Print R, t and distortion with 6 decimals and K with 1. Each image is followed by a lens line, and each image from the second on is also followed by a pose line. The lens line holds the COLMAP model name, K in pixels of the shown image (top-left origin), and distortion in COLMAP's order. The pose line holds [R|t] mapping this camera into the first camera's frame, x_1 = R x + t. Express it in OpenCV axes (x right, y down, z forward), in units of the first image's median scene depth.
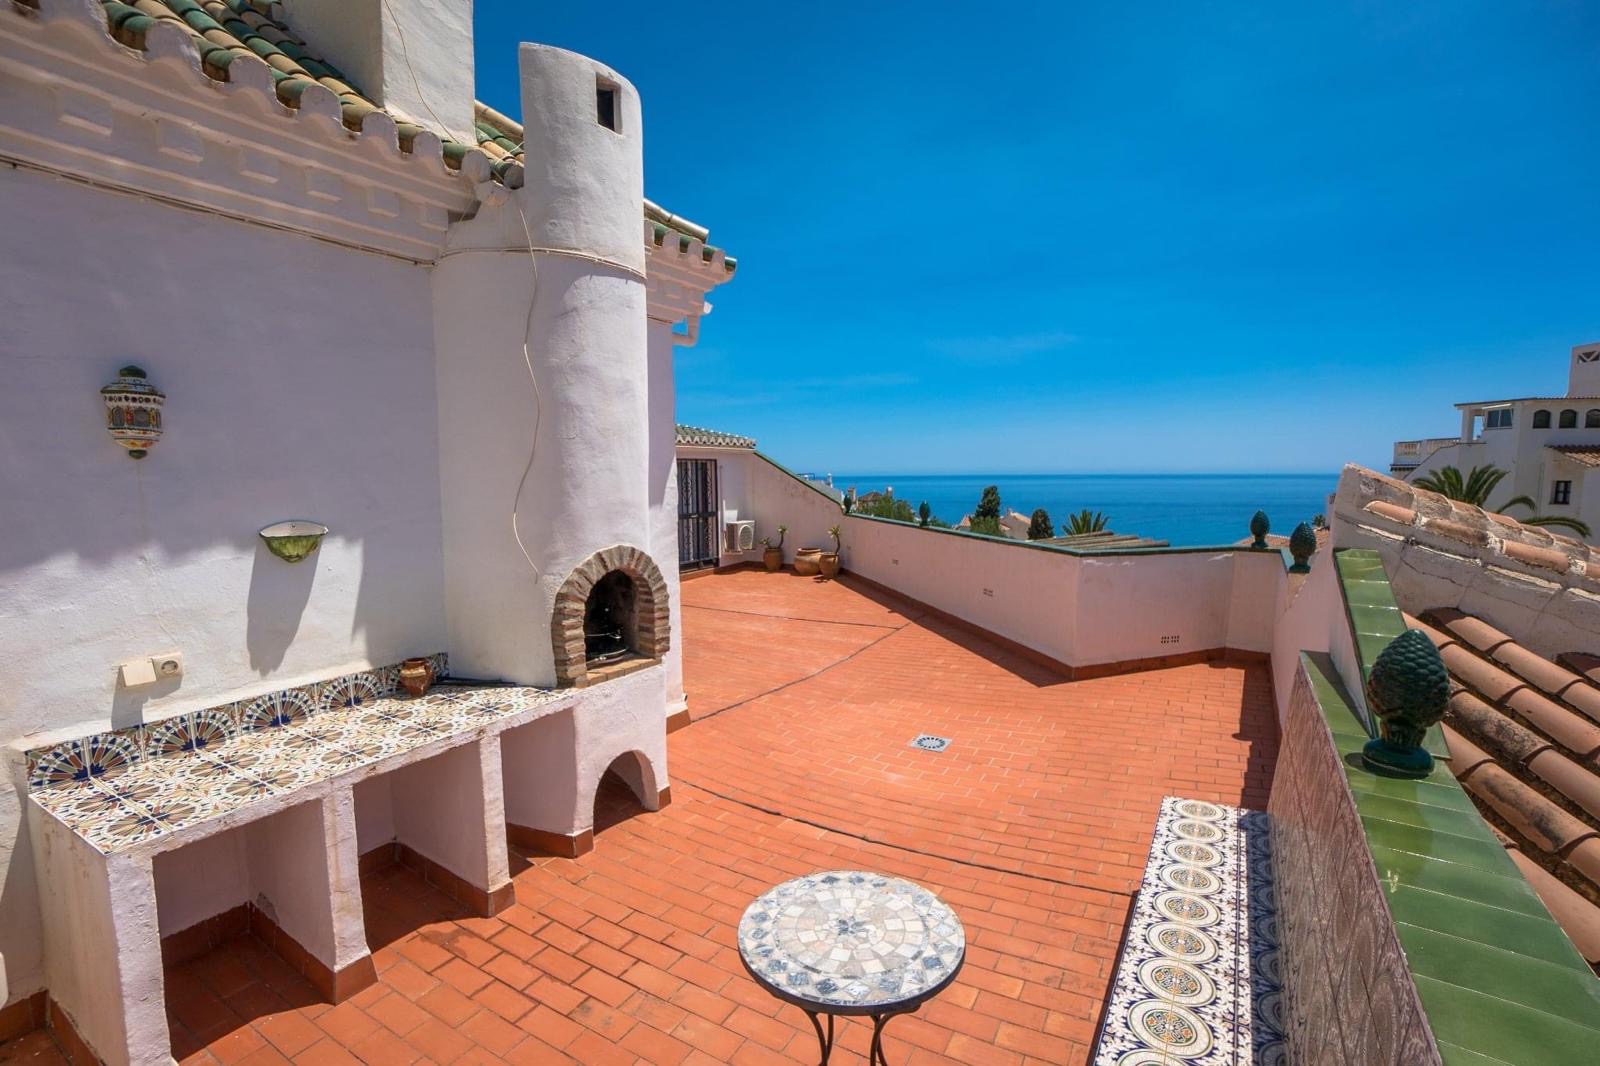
lens RADIAL K [[710.8, 0, 796.8], [0, 710.8, 534.6], [0, 0, 1]] dist [-0.045277, 0.011955]
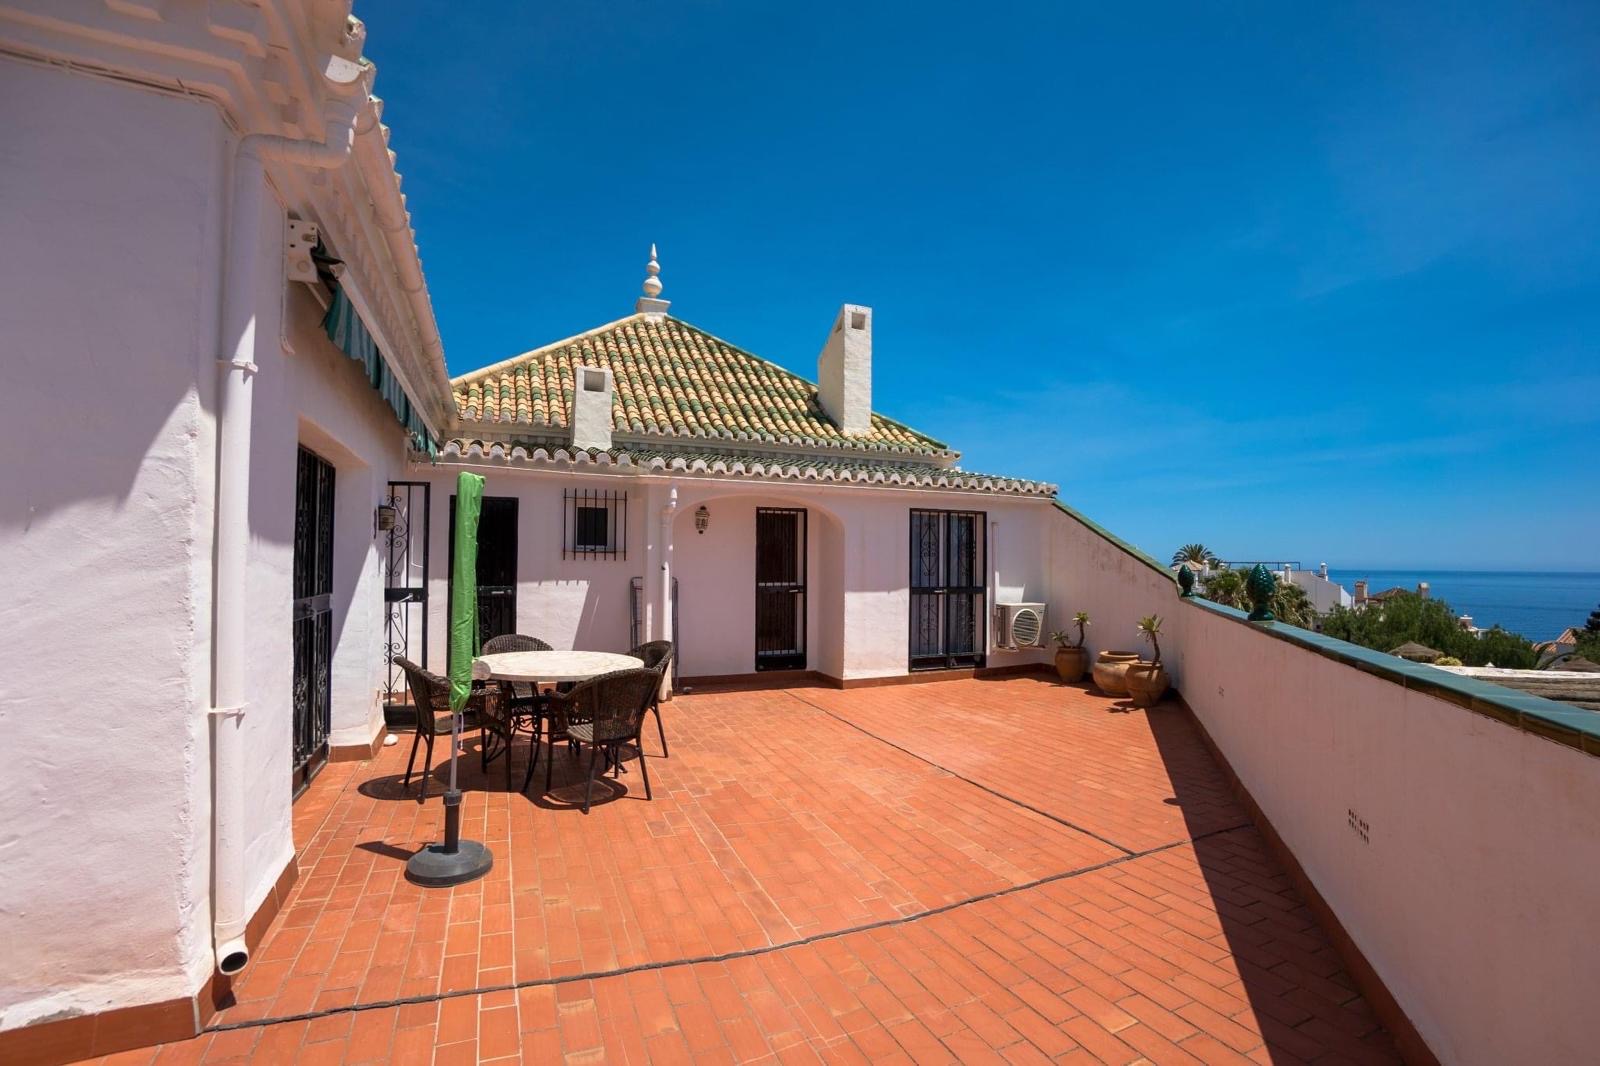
lens RADIAL K [[710.8, 0, 798.1], [0, 710.8, 542.6], [0, 0, 1]] dist [-0.045277, 0.011955]
pose [[0.815404, 0.002152, -0.578888, 0.146786], [-0.066912, 0.993641, -0.090556, -0.000819], [0.575012, 0.112575, 0.810363, 0.349948]]
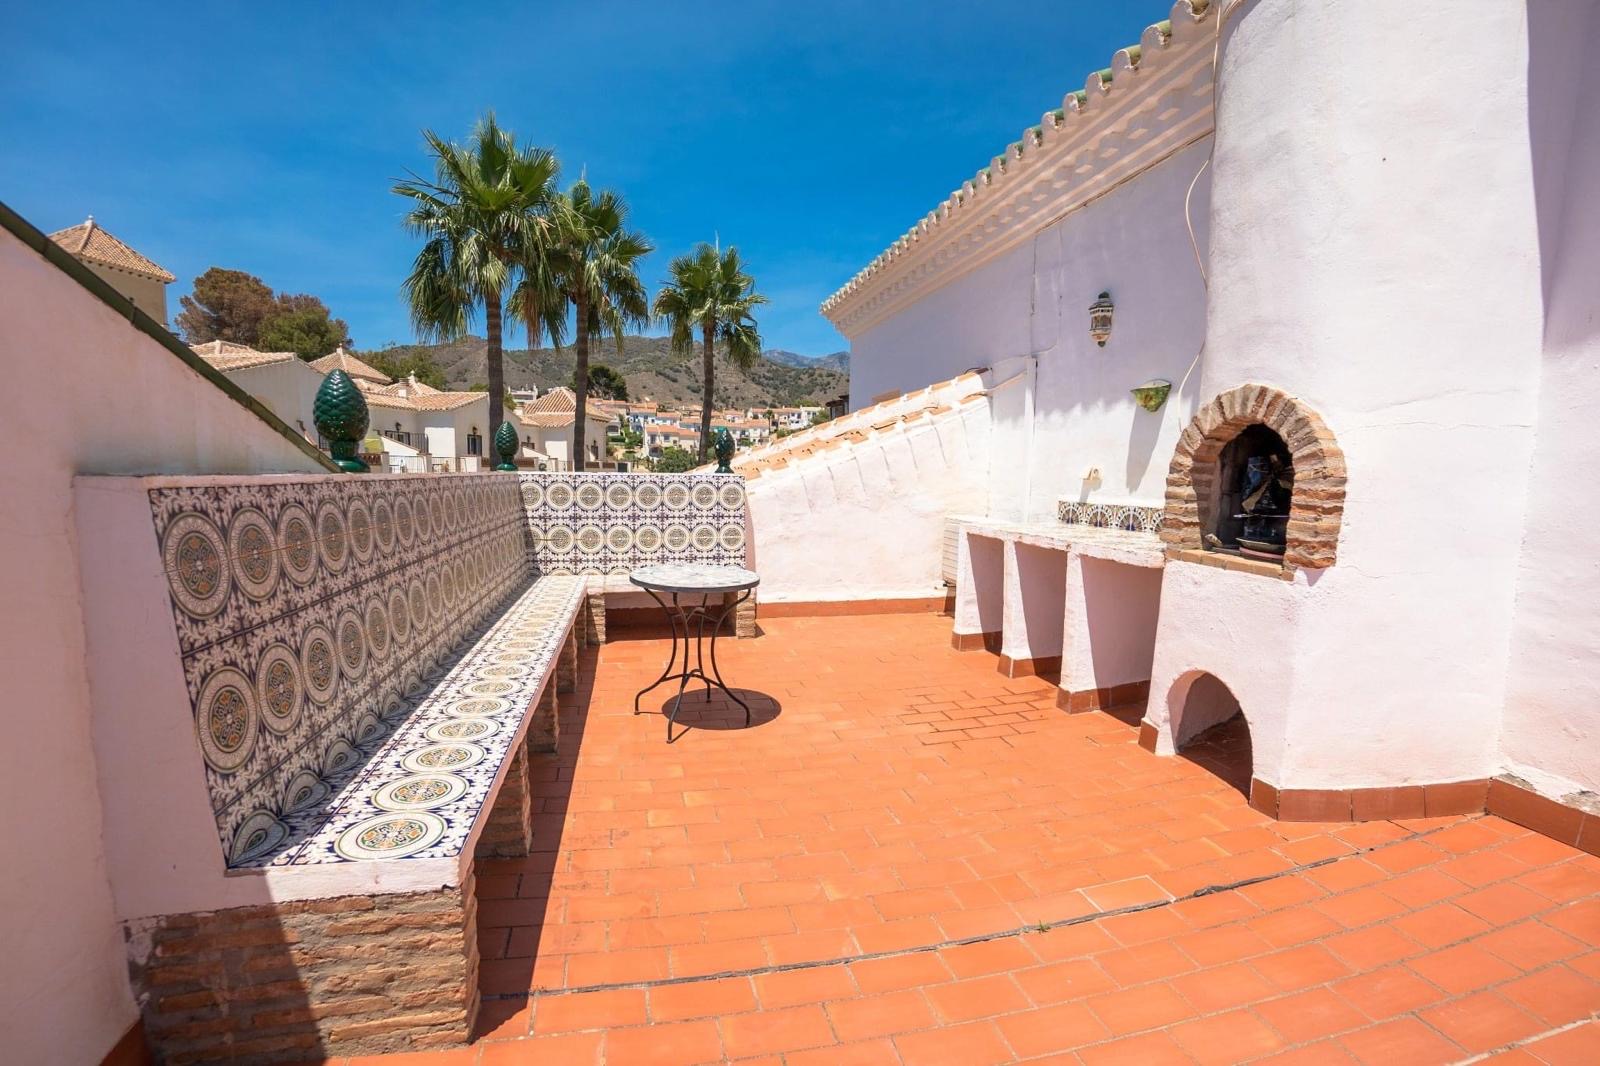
lens RADIAL K [[710.8, 0, 800.4], [0, 710.8, 534.5], [0, 0, 1]] dist [-0.045277, 0.011955]
pose [[-0.707762, 0.064362, -0.703513, 0.535203], [-0.068363, 0.984928, 0.158884, 0.078234], [0.703135, 0.160547, -0.692695, 1.137088]]
